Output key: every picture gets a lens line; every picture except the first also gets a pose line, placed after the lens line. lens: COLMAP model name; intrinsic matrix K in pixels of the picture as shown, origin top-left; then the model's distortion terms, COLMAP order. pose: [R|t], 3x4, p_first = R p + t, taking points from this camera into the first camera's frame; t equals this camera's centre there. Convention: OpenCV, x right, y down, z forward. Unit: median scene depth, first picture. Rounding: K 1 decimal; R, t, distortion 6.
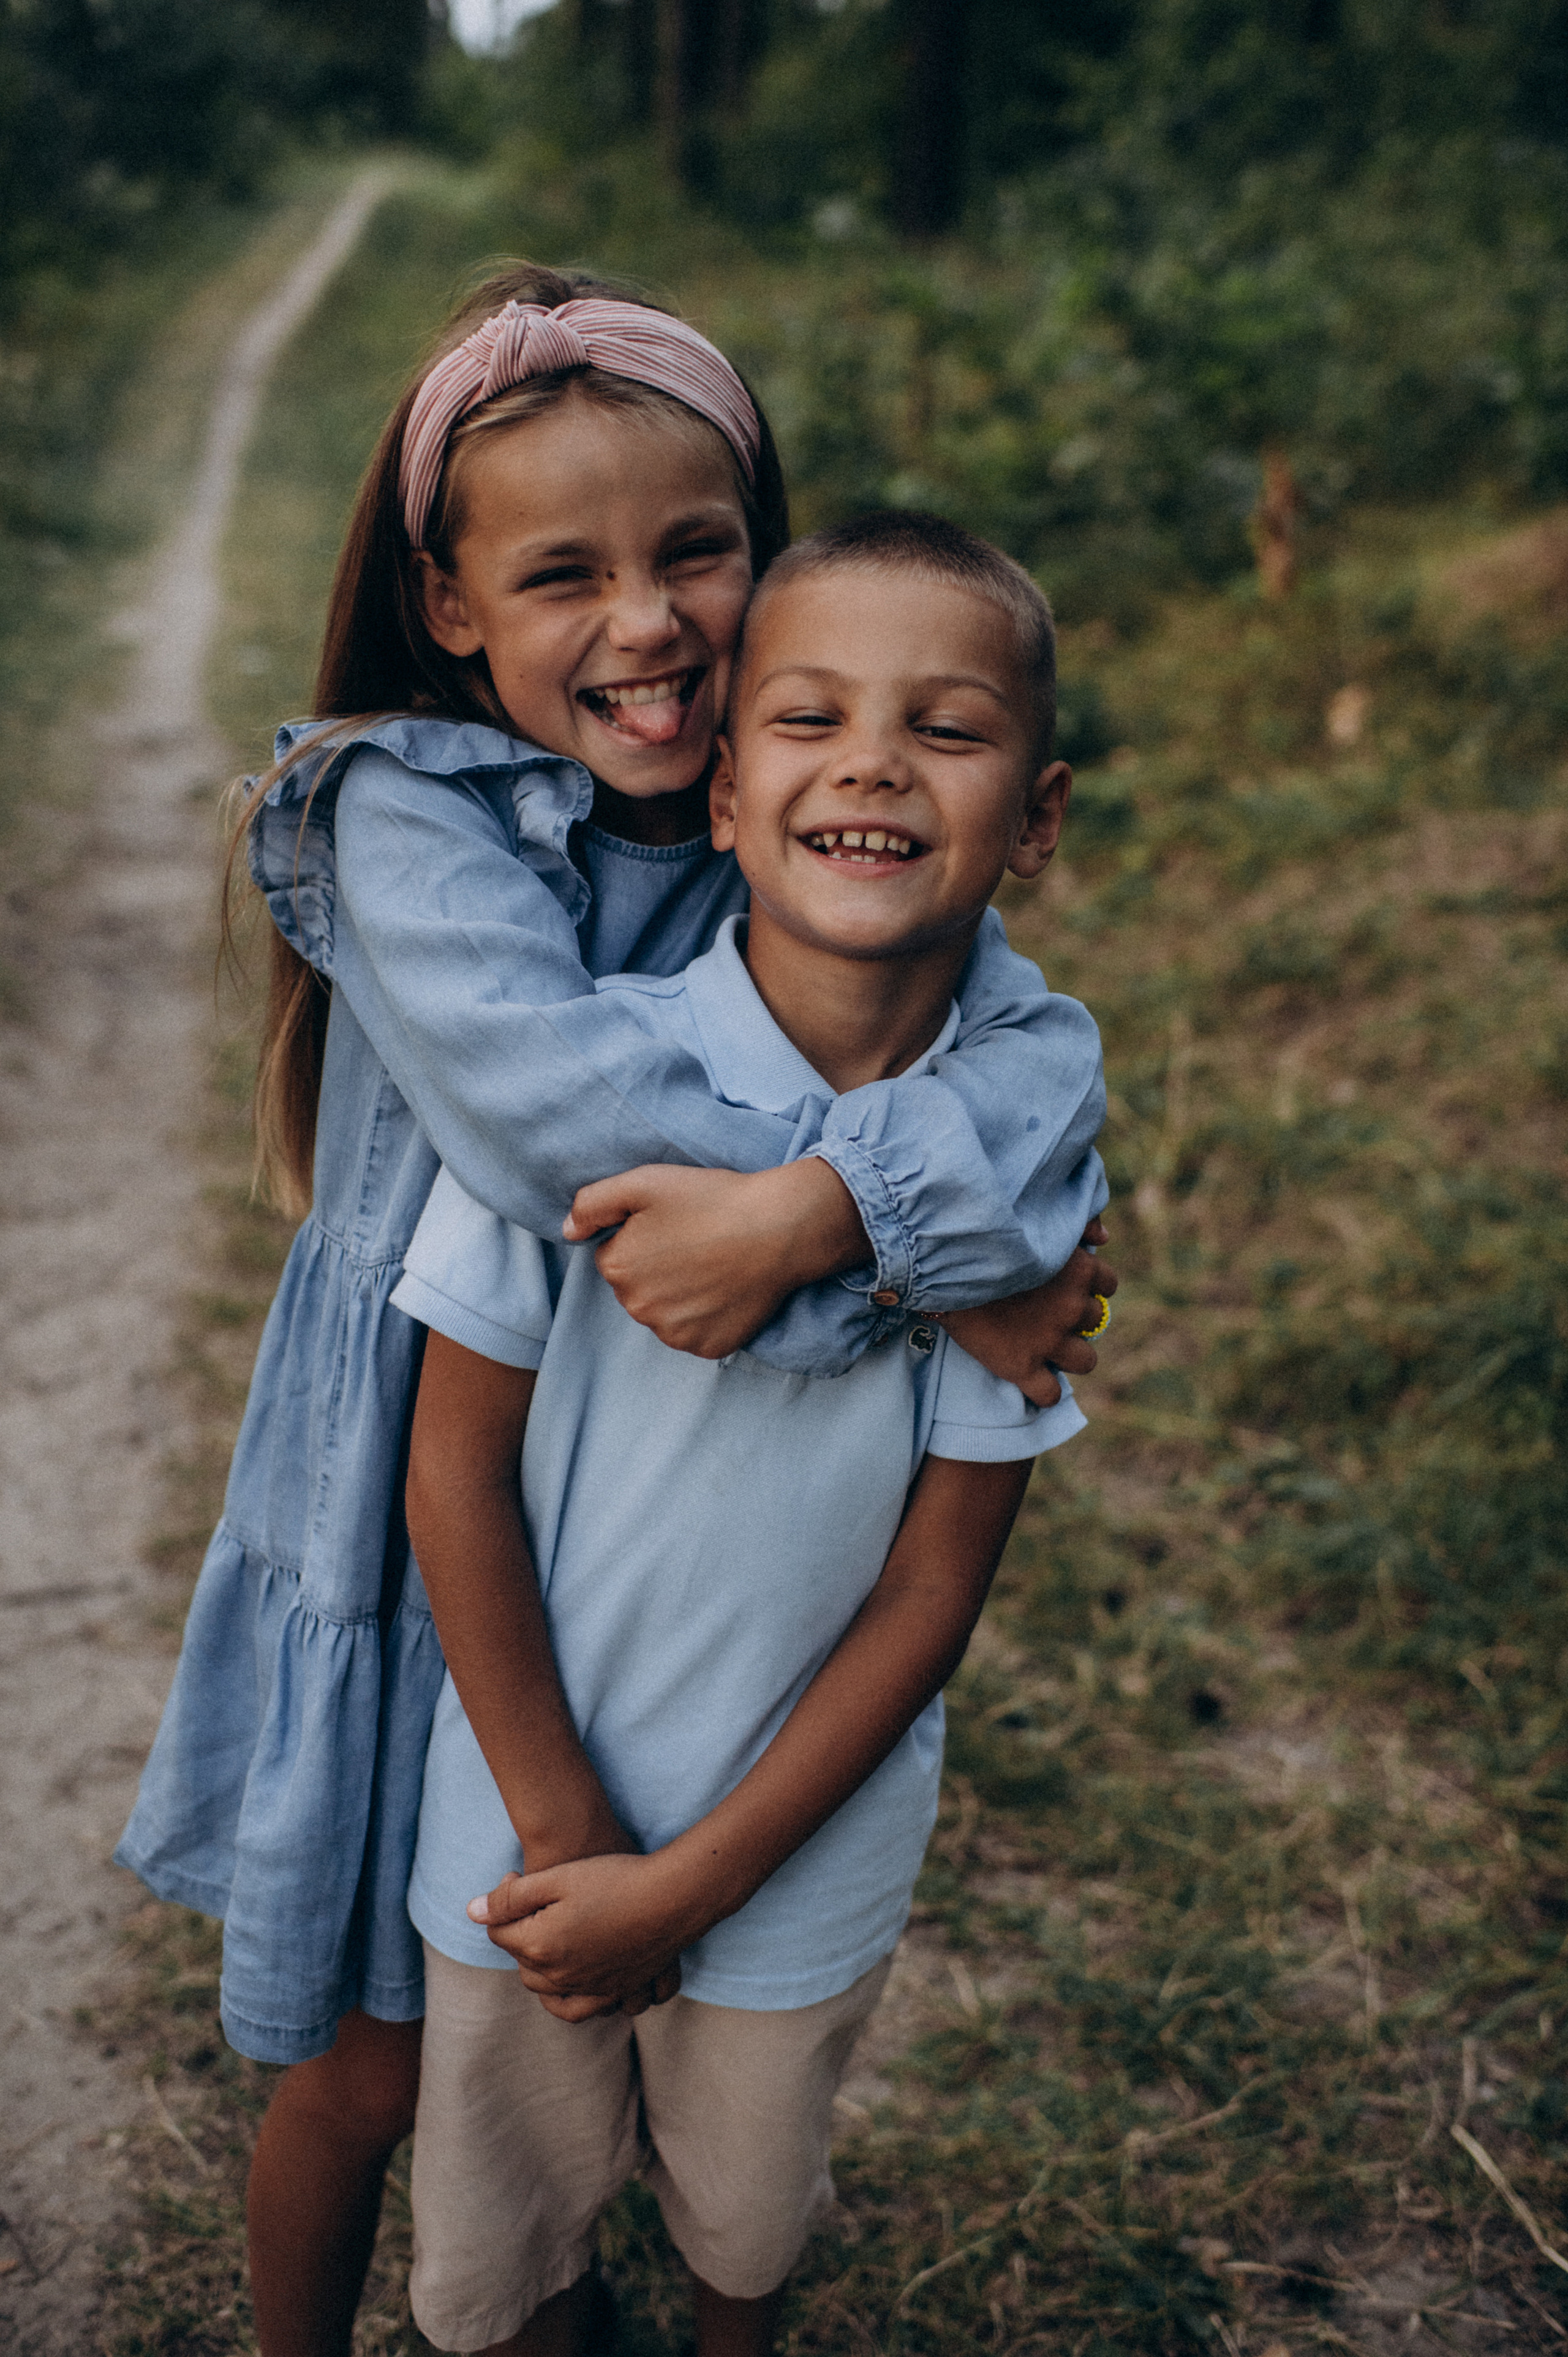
lens RADIAL K [[2400.3, 0, 785.6], [0, 2400.3, 1179.7], [0, 0, 1]] dist [-0.079159, 0.031004]
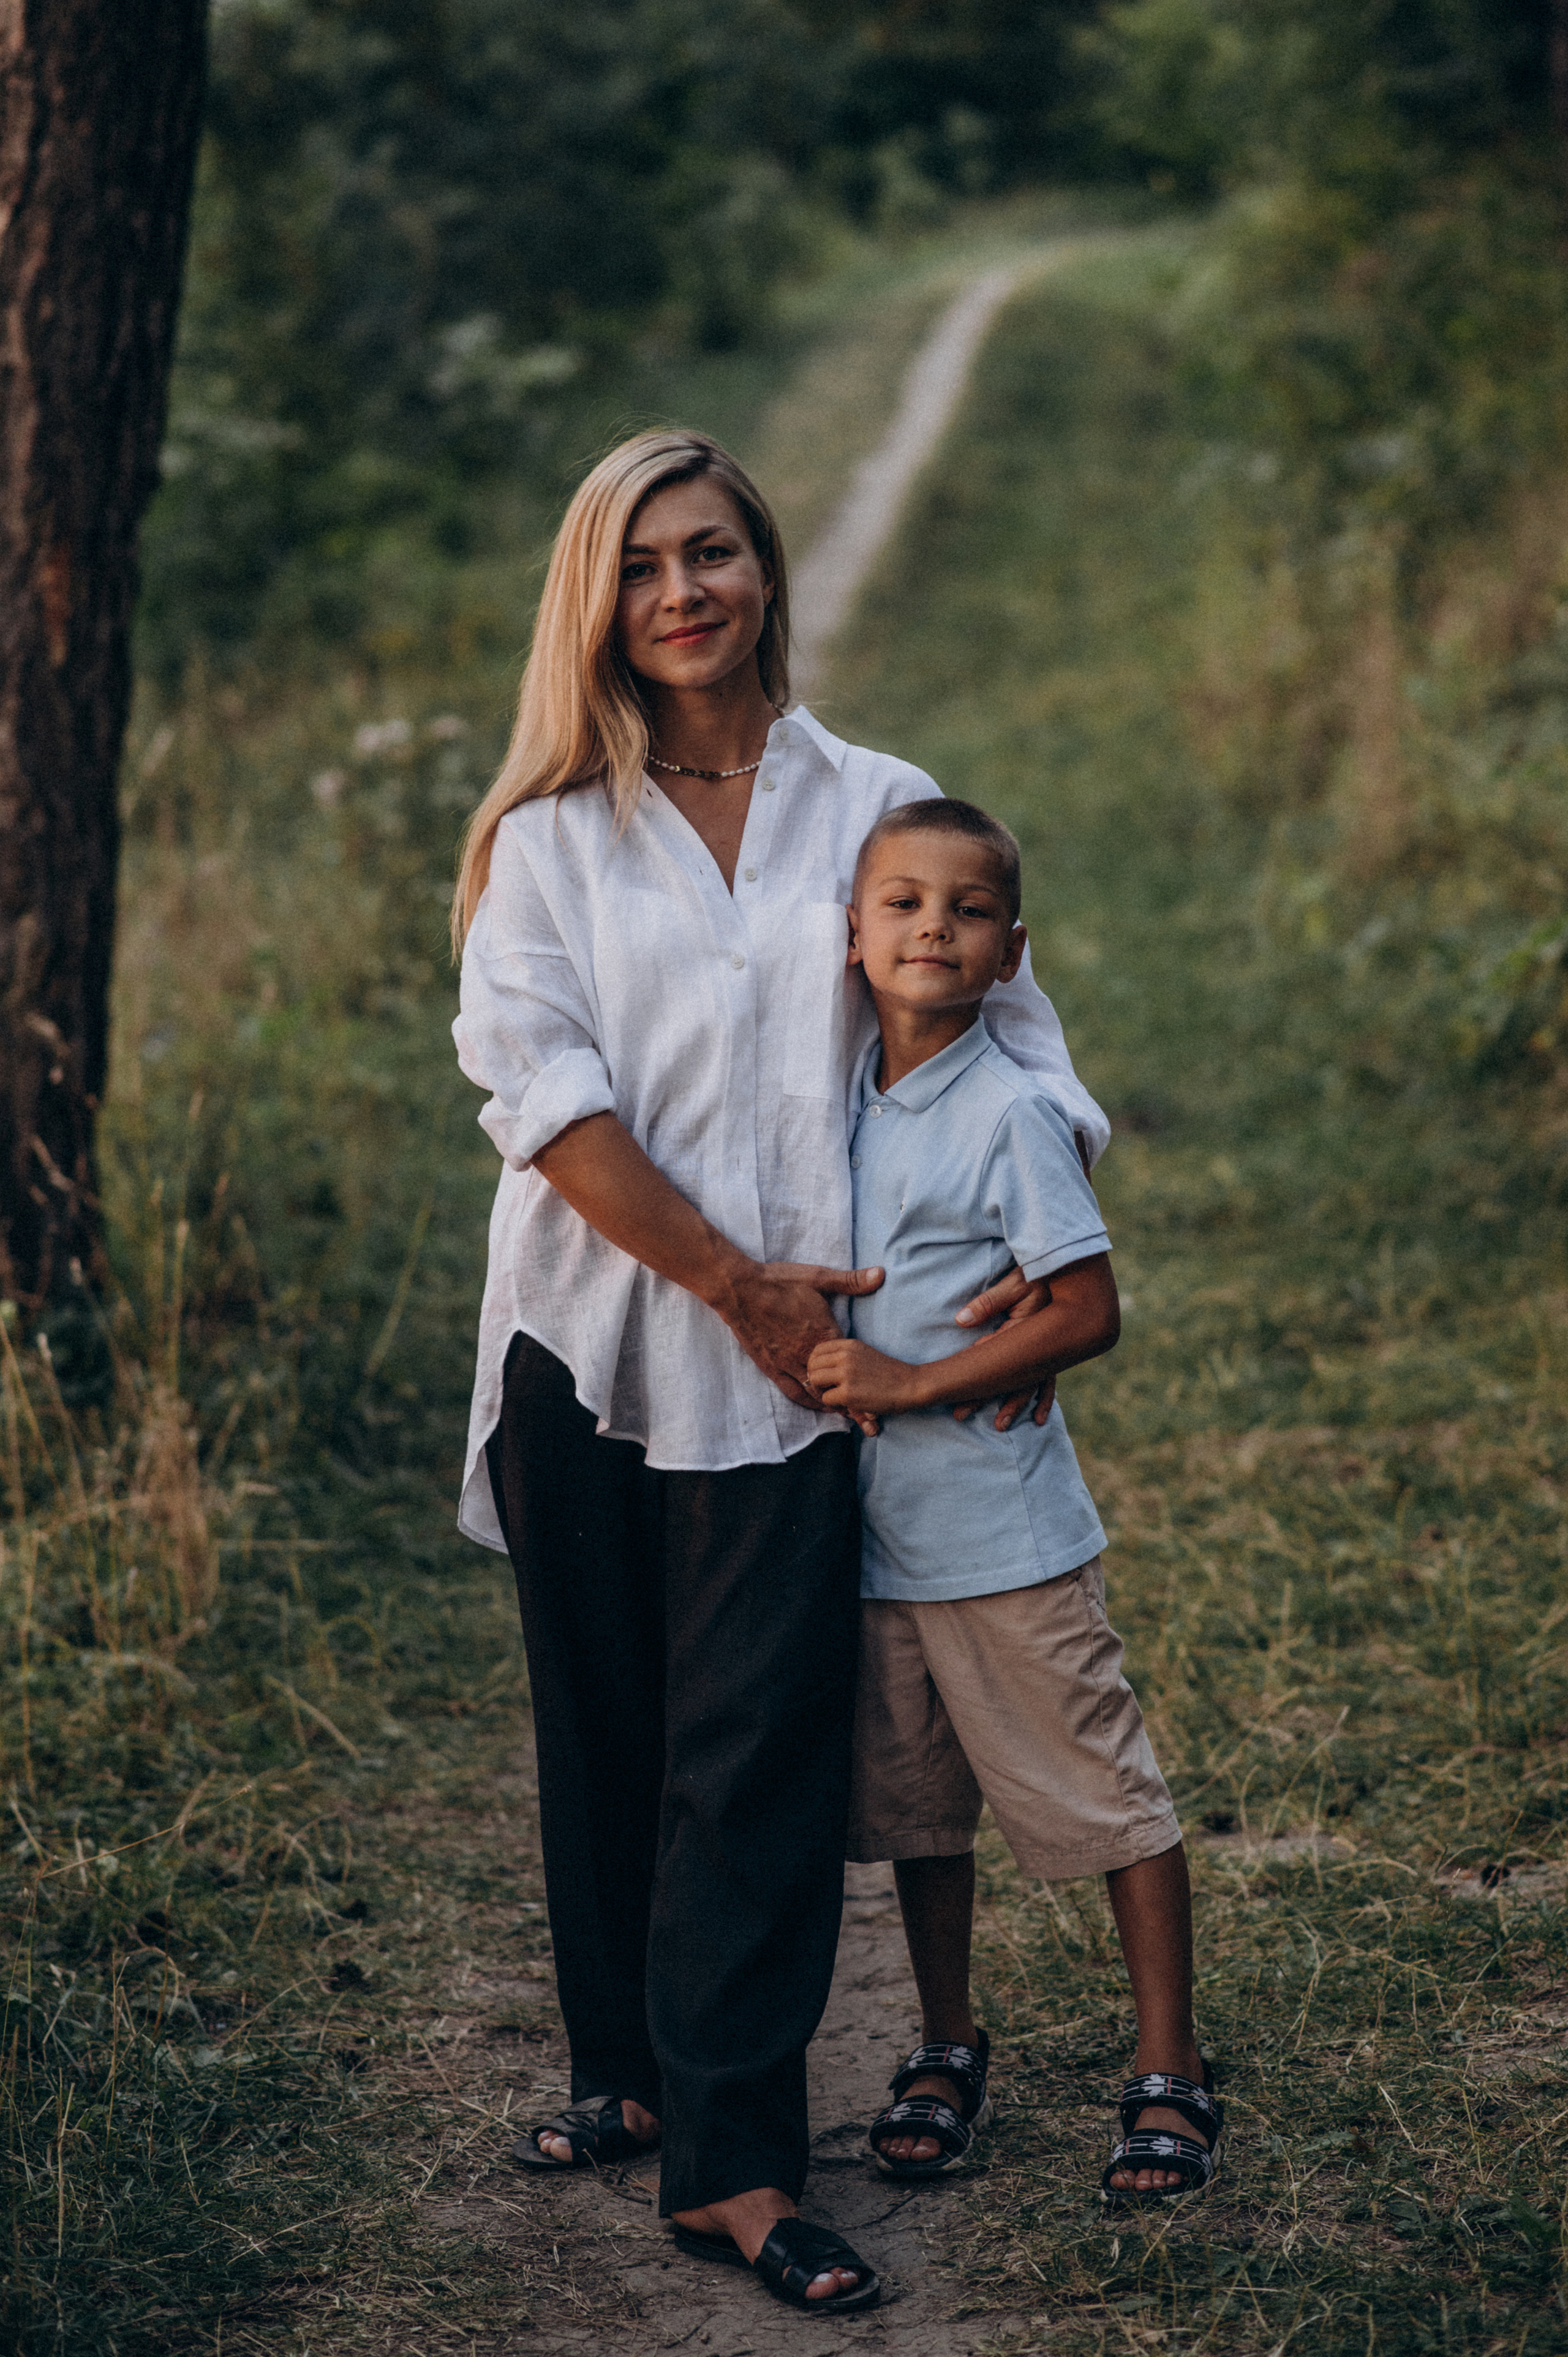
lens RADIAL K [[5795.9, 0, 848.4], [0, 5795.9, 1112.6], [0, 0, 1]] dist [0.094715, 0.139985]
pose [[0.976972, -0.086607, -0.194999, 0.126470], [0.037816, 0.969729, -0.241236, 0.259236], [0.209989, 0.228307, 0.950674, -0.836051]]
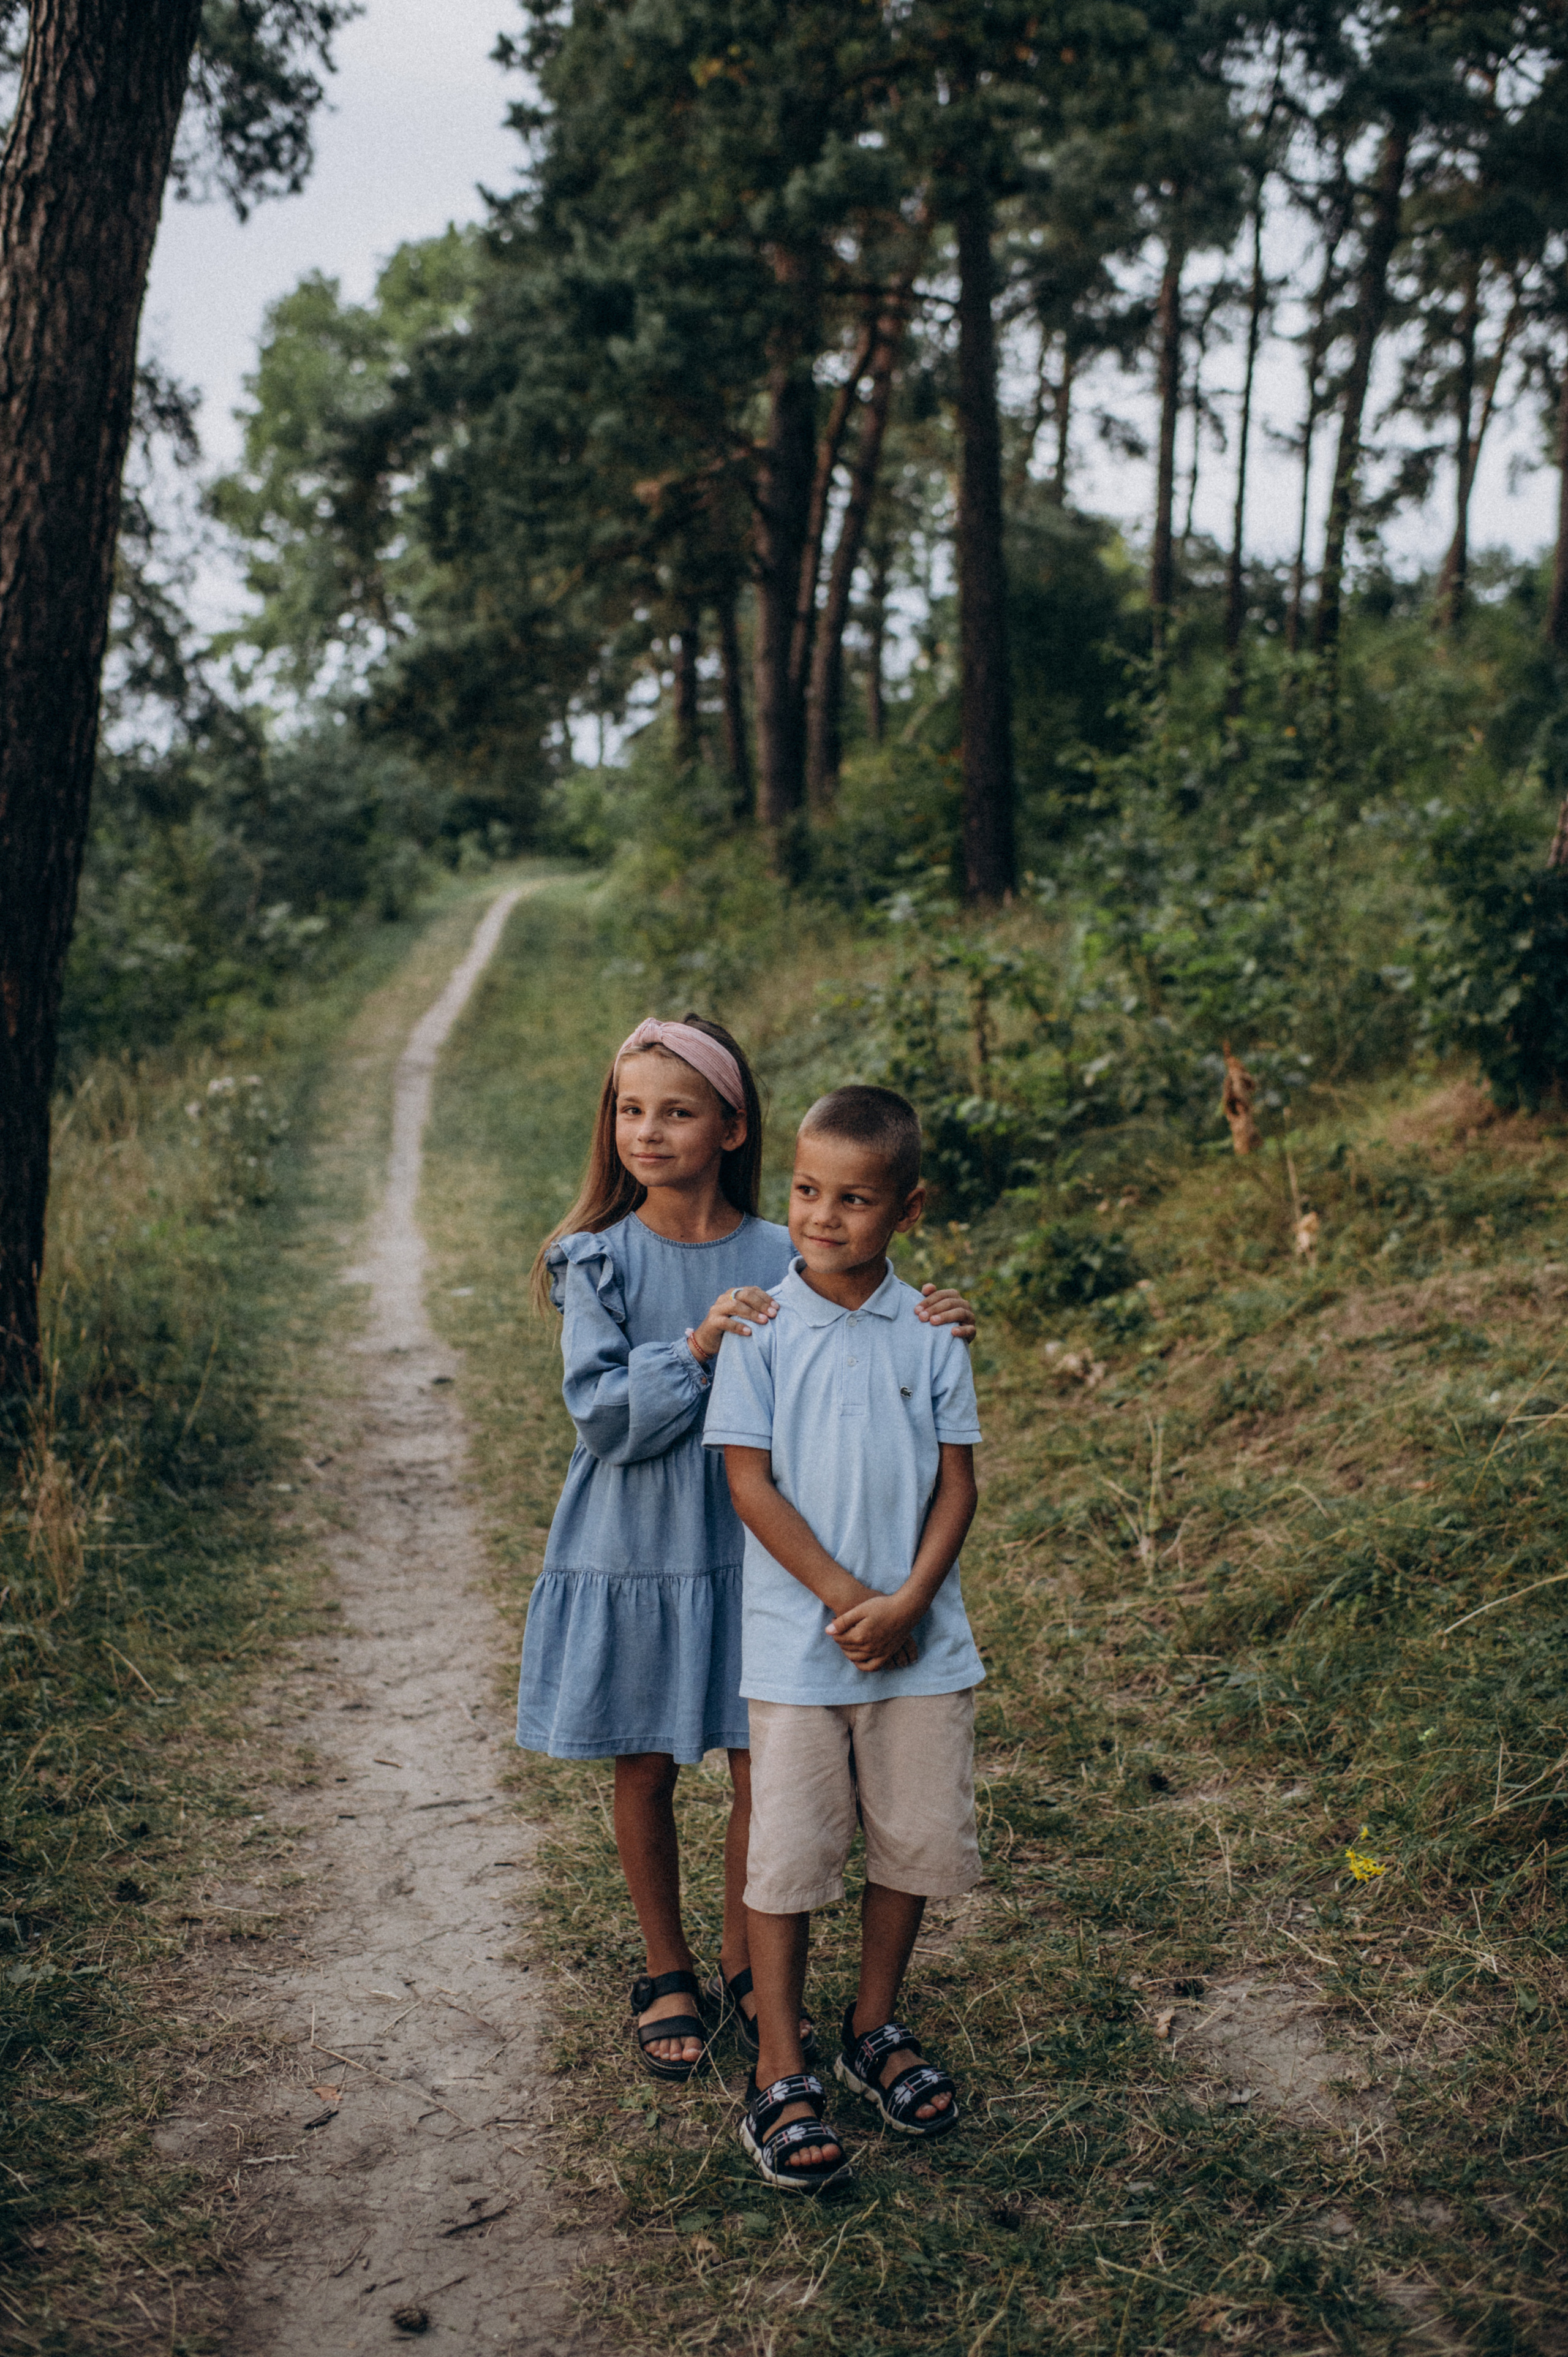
lens RADIAL K [[2403.0, 0, 787.8], [0, 2403.0, 1134.2], [0, 0, 1]] dist [-0.087901, 0.025432]
pose [[0.994040, -0.096468, -0.050778, 0.025892], [0.078551, 0.956789, -0.279974, 0.121329], [0.075593, 0.274317, 0.958664, -0.371256]]
